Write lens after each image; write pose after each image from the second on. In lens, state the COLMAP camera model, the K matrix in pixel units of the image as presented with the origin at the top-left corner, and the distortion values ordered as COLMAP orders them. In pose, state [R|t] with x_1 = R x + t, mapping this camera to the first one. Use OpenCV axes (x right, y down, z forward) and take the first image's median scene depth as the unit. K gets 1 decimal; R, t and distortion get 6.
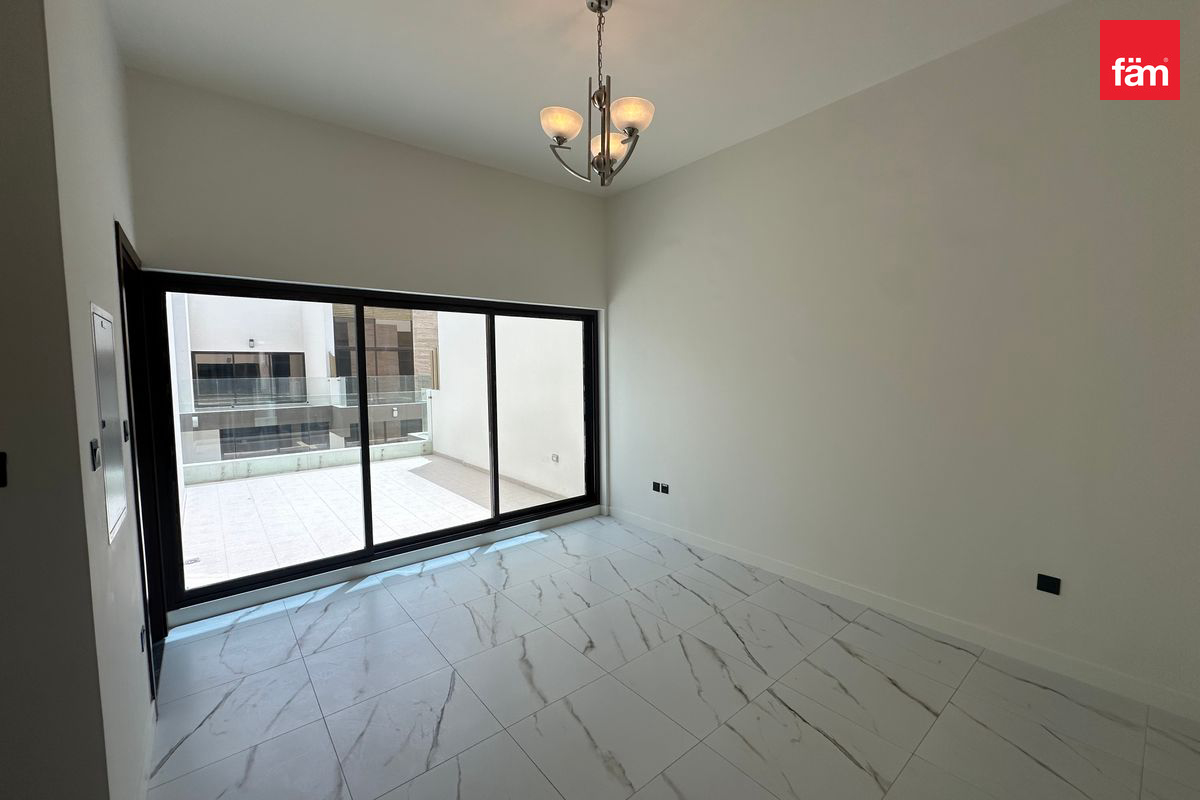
lens RADIAL K [[479.8, 0, 600.0], [0, 479.8, 400.0], [0, 0, 1]] dist [-0.000413, 0.000021]
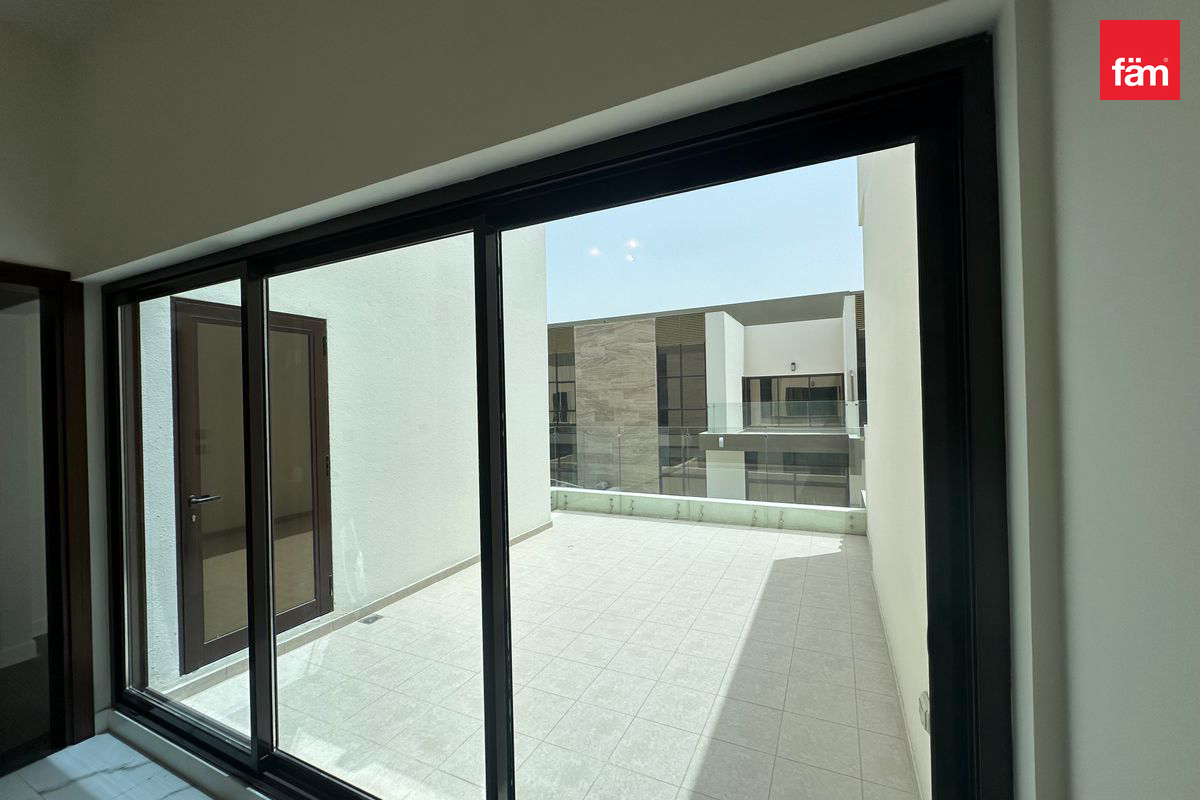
lens RADIAL K [[479.8, 0, 600.0], [0, 479.8, 400.0], [0, 0, 1]] dist [-0.000413, 0.000021]
pose [[0.411461, 0.002041, -0.911425, 0.058487], [-0.043058, 0.998924, -0.017202, -0.033626], [0.910410, 0.046322, 0.411106, 0.532924]]
